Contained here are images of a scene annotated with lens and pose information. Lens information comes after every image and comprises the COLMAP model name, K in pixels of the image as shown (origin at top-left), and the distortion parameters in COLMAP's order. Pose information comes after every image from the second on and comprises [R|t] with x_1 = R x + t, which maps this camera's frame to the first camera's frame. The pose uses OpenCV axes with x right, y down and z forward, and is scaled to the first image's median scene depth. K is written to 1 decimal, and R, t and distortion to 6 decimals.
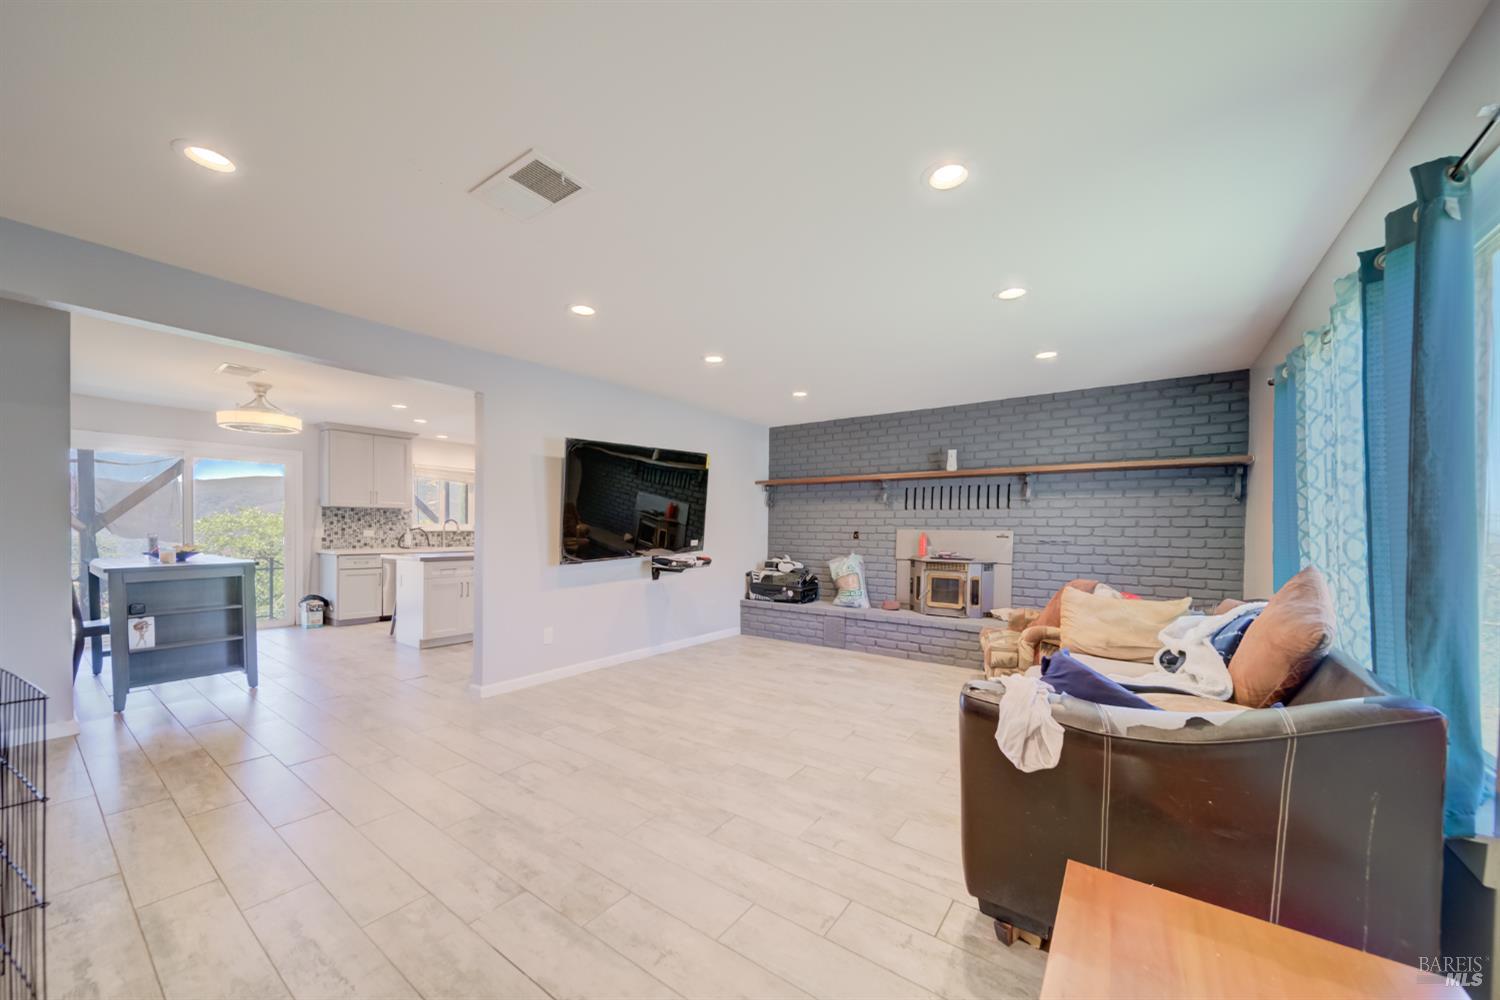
lens RADIAL K [[552.0, 0, 660.9], [0, 552.0, 538.8], [0, 0, 1]] dist [-0.000678, -0.000060]
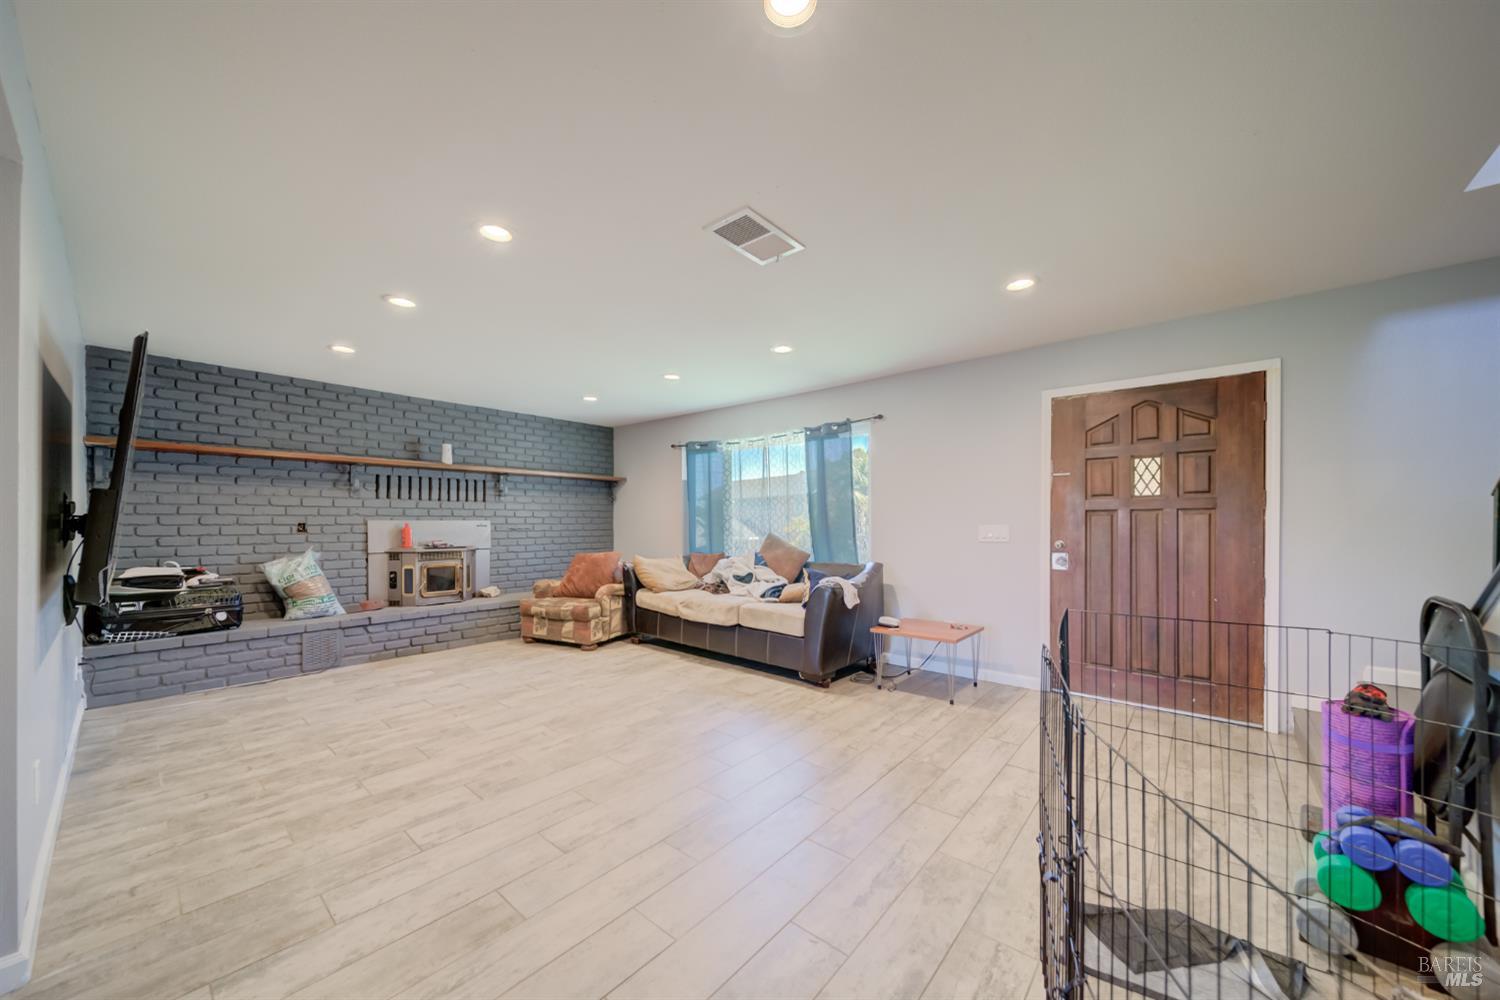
lens RADIAL K [[528.1, 0, 823.4], [0, 528.1, 522.9], [0, 0, 1]] dist [-0.000240, -0.000010]
pose [[-0.070463, -0.011527, 0.997448, -0.507090], [0.019478, 0.999727, 0.012930, -0.009642], [-0.997324, 0.020340, -0.070219, 0.345298]]
